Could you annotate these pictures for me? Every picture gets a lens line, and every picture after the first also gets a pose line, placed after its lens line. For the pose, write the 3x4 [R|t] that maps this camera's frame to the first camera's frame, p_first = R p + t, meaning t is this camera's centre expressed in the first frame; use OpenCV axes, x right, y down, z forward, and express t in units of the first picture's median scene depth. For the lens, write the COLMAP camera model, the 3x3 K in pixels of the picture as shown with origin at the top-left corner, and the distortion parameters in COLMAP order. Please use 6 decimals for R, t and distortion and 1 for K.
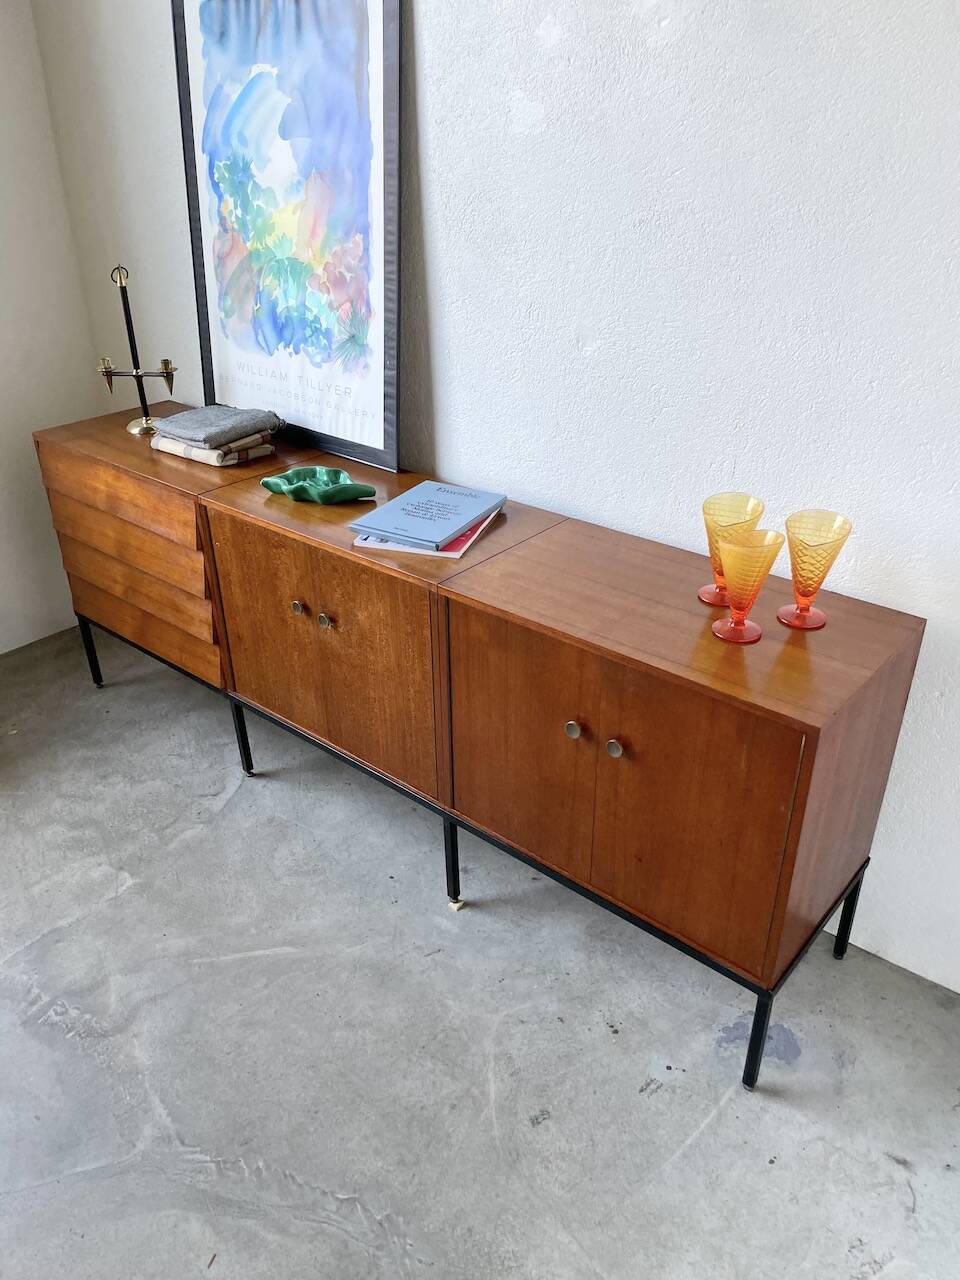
lens RADIAL K [[942.1, 0, 504.1], [0, 942.1, 638.6], [0, 0, 1]] dist [0.068542, -0.085103]
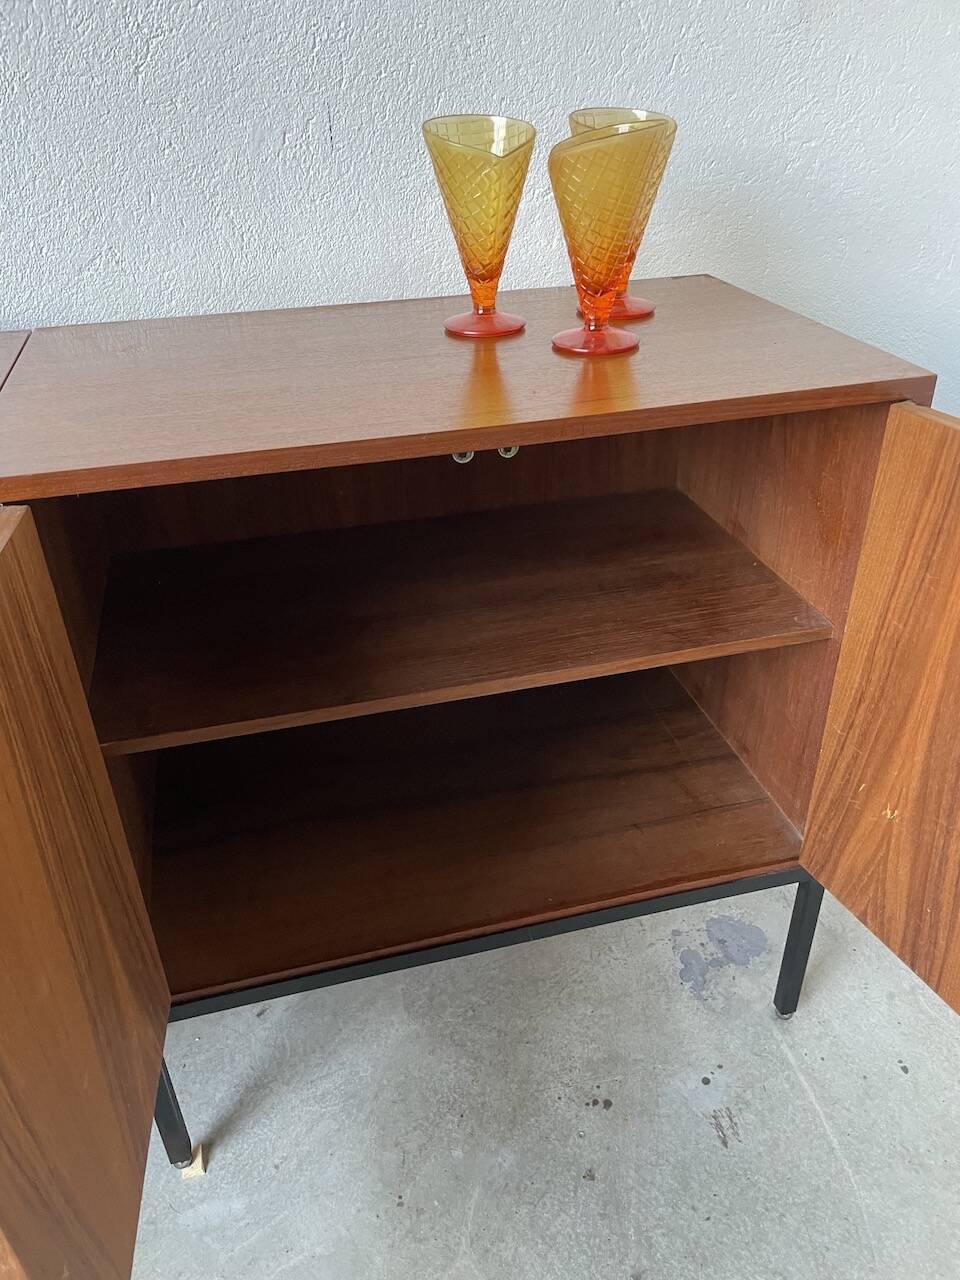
lens RADIAL K [[977.7, 0, 460.6], [0, 977.7, 642.0], [0, 0, 1]] dist [0.077116, -0.108046]
pose [[0.596622, -0.438522, 0.672117, -0.186034], [0.421781, 0.883850, 0.202262, -0.001521], [-0.682747, 0.162812, 0.712284, 0.482873]]
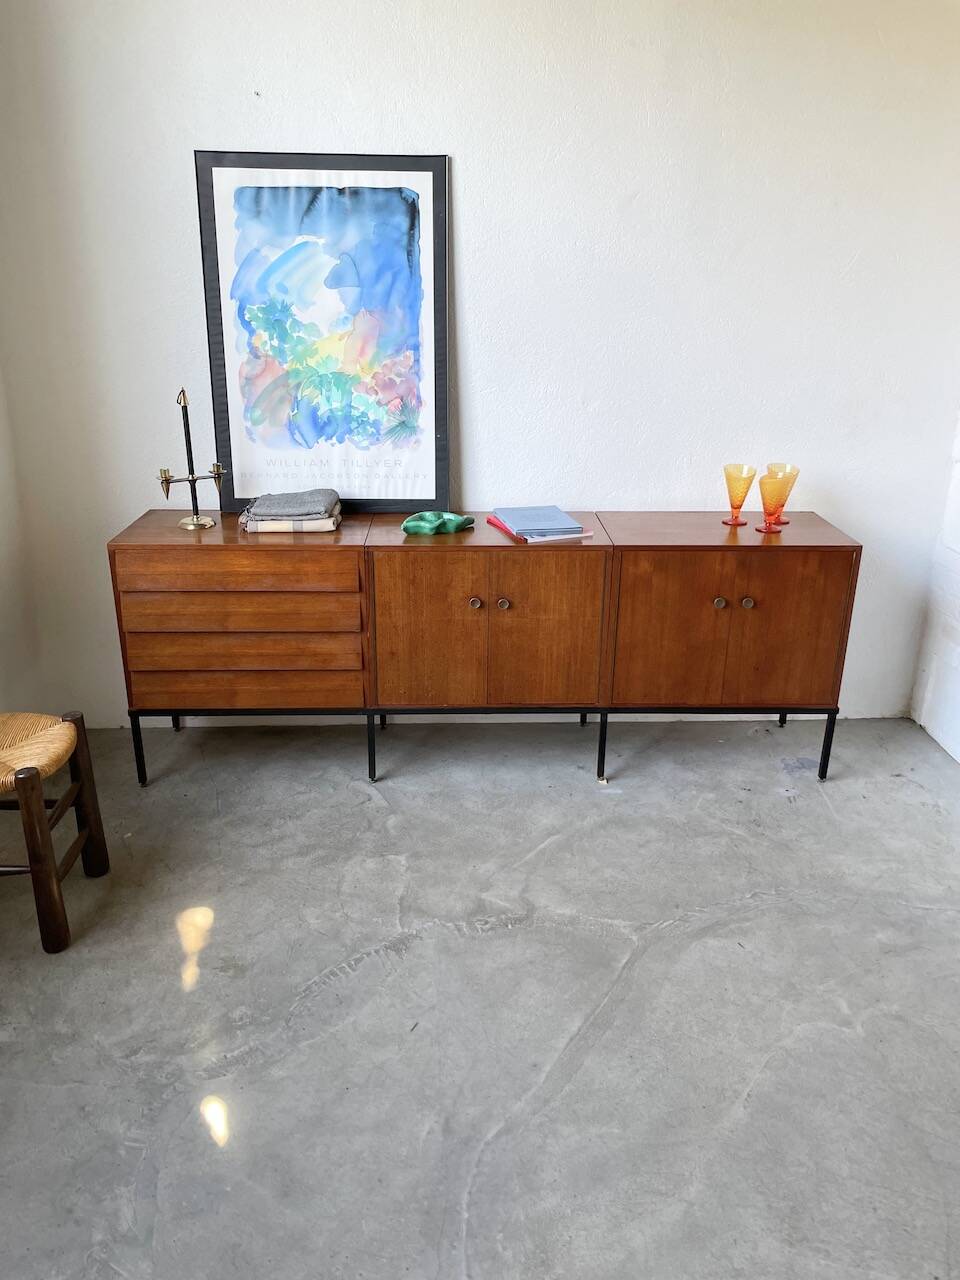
lens RADIAL K [[926.5, 0, 478.8], [0, 926.5, 619.8], [0, 0, 1]] dist [0.082316, -0.092630]
pose [[0.756828, -0.217290, 0.616439, -0.981783], [0.309595, 0.949788, -0.045310, 0.050186], [-0.575641, 0.225139, 0.786098, -0.062079]]
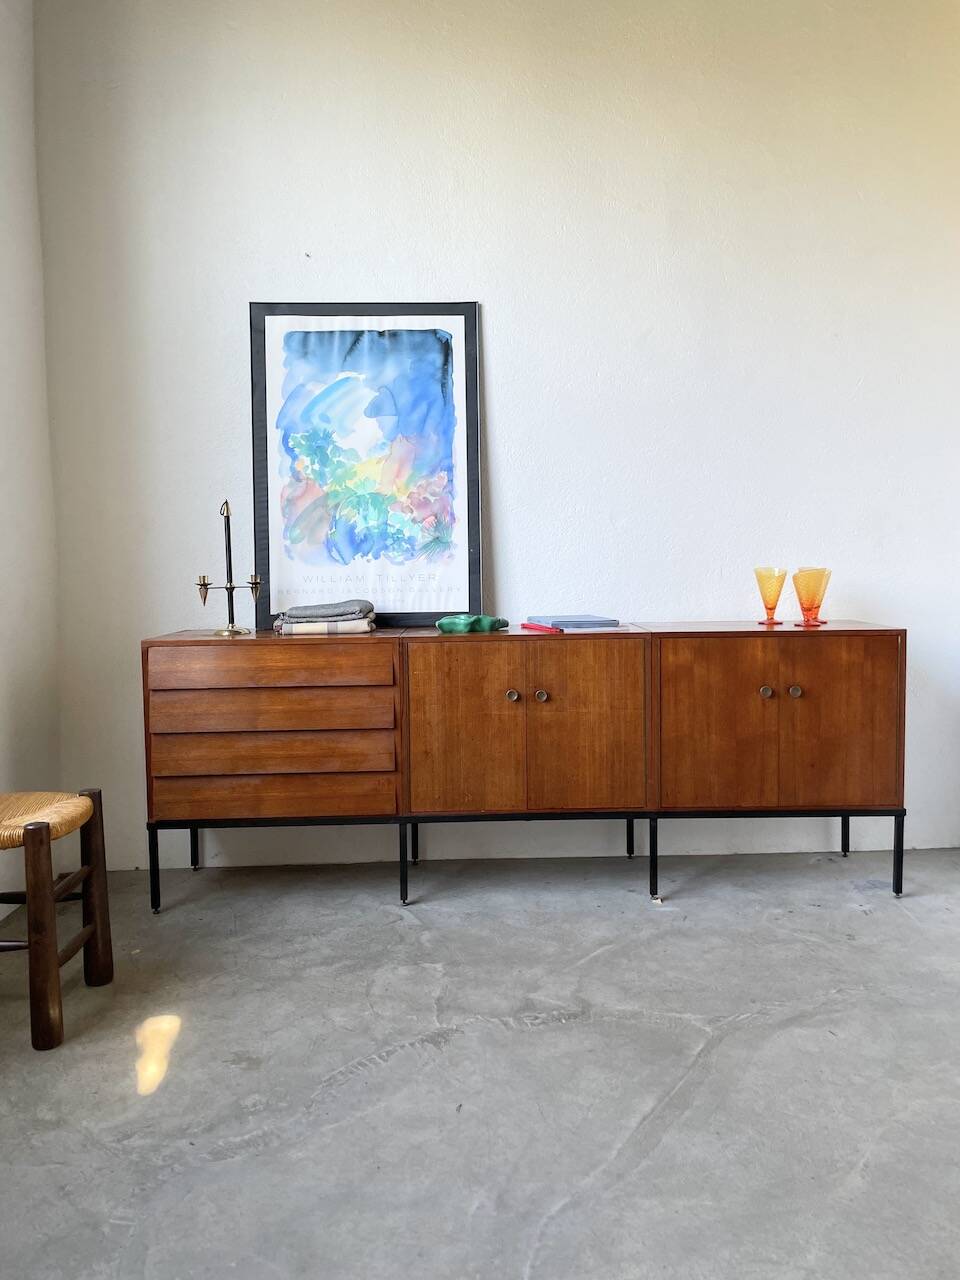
lens RADIAL K [[925.3, 0, 489.0], [0, 925.3, 630.5], [0, 0, 1]] dist [0.082270, -0.095737]
pose [[0.764196, -0.056144, 0.642536, -1.007309], [0.325738, 0.893419, -0.309349, 0.261294], [-0.556686, 0.445701, 0.701036, 0.048888]]
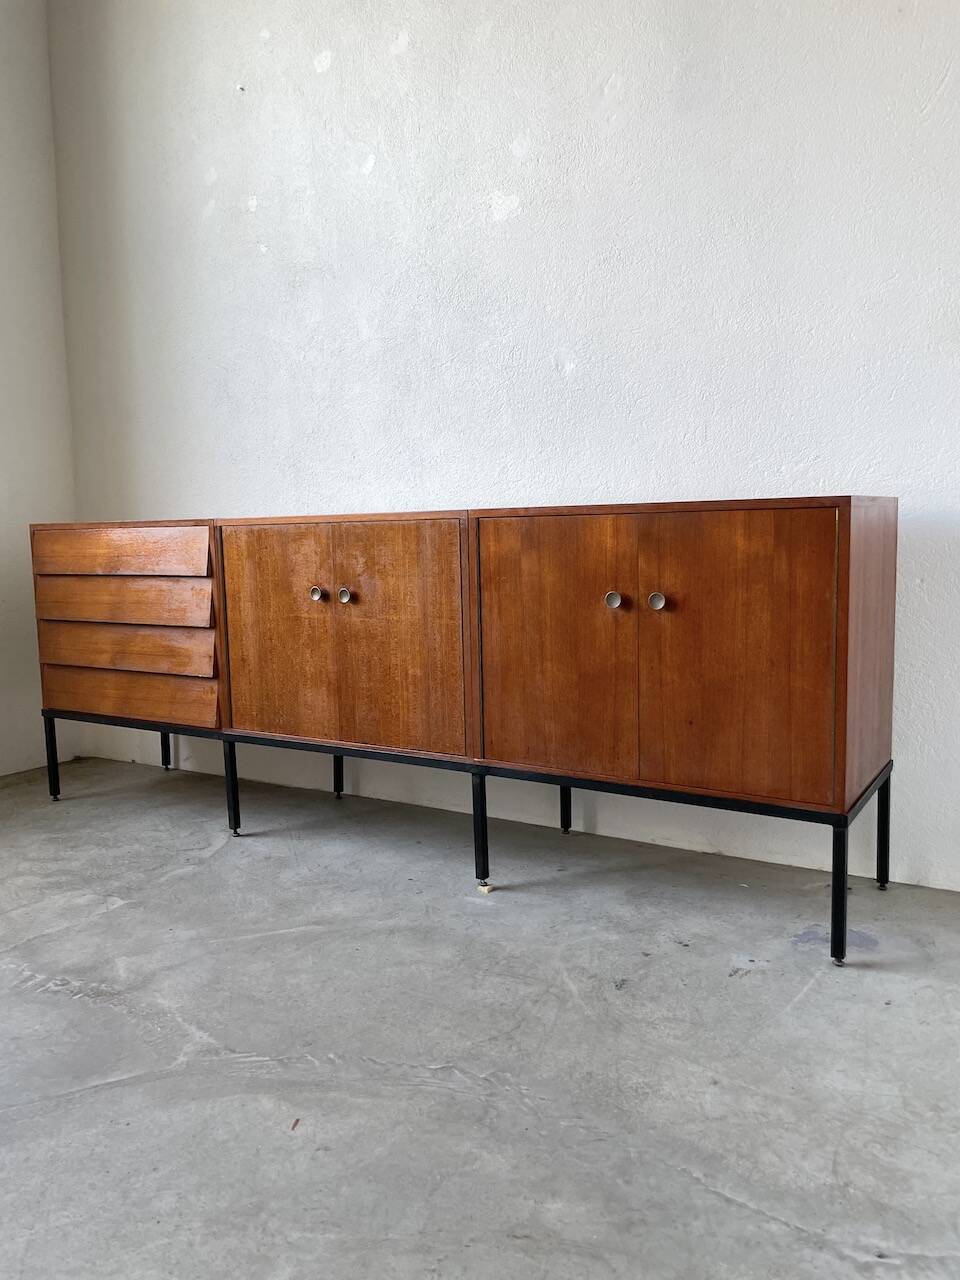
lens RADIAL K [[937.1, 0, 489.3], [0, 937.1, 633.6], [0, 0, 1]] dist [0.077293, -0.096546]
pose [[0.990841, -0.037896, 0.129611, -0.153238], [0.085192, 0.920128, -0.382239, 0.392552], [-0.104773, 0.389779, 0.914929, 0.040049]]
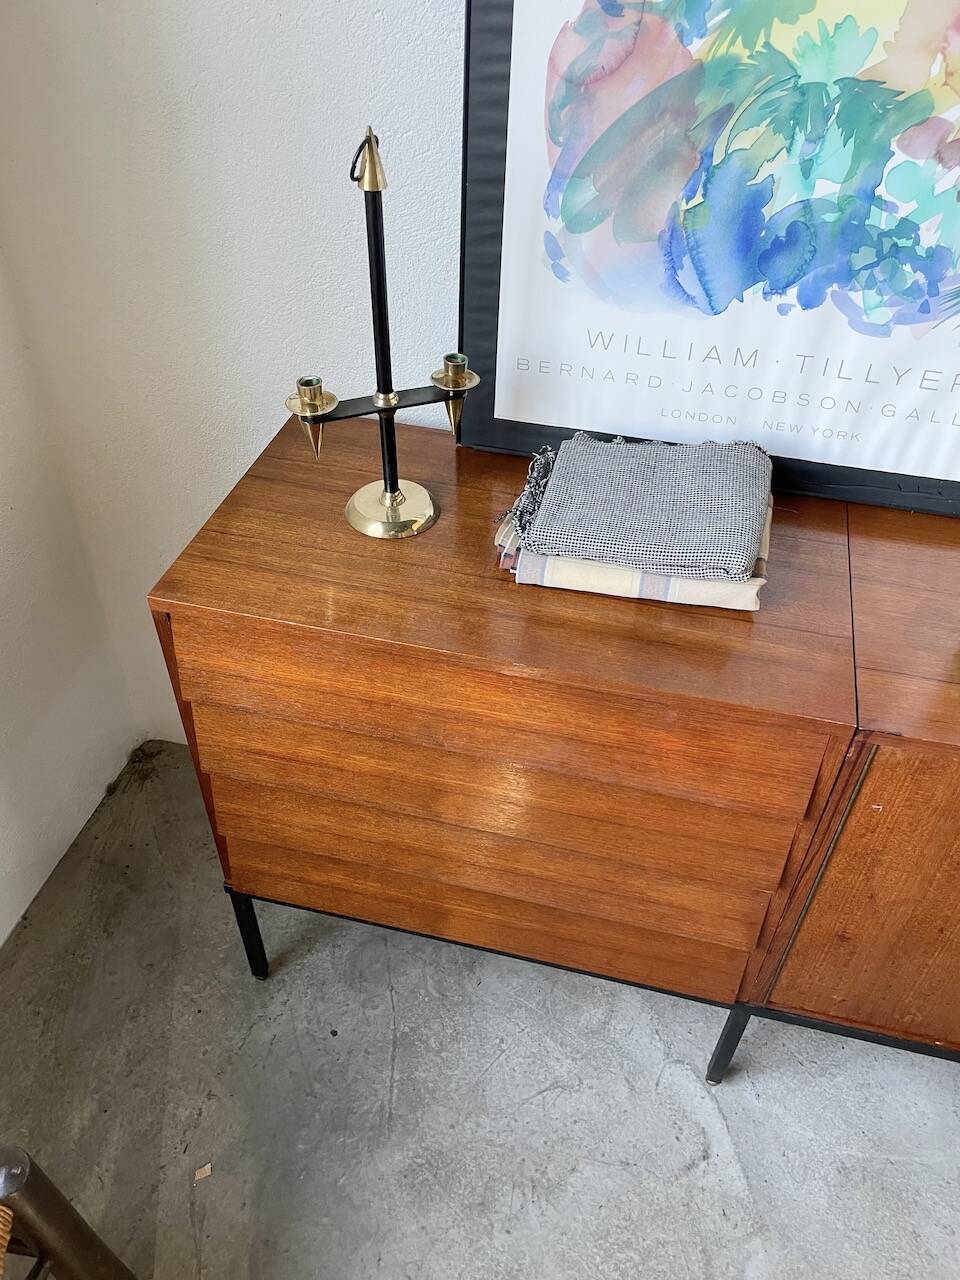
lens RADIAL K [[976.0, 0, 490.3], [0, 976.0, 643.4], [0, 0, 1]] dist [0.079930, -0.108101]
pose [[0.900905, -0.273639, 0.336886, -0.591995], [0.187202, 0.945284, 0.267197, -0.324857], [-0.391568, -0.177653, 0.902836, 0.657771]]
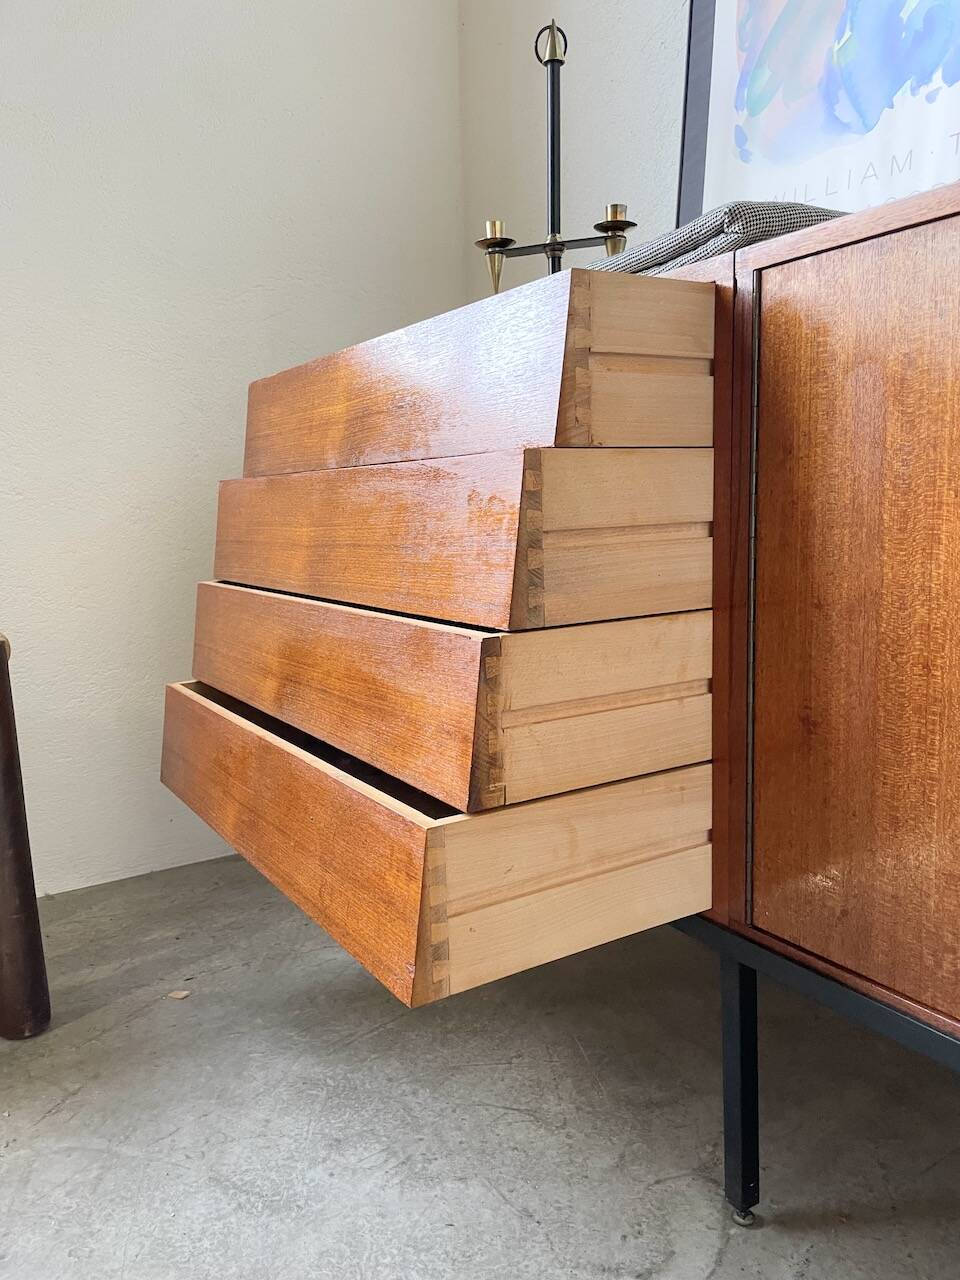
lens RADIAL K [[976.0, 0, 490.3], [0, 976.0, 643.4], [0, 0, 1]] dist [0.079930, -0.108101]
pose [[0.945760, 0.022406, -0.324092, -0.282871], [-0.135620, 0.933760, -0.331209, 0.096514], [0.295203, 0.357198, 0.886152, 0.702183]]
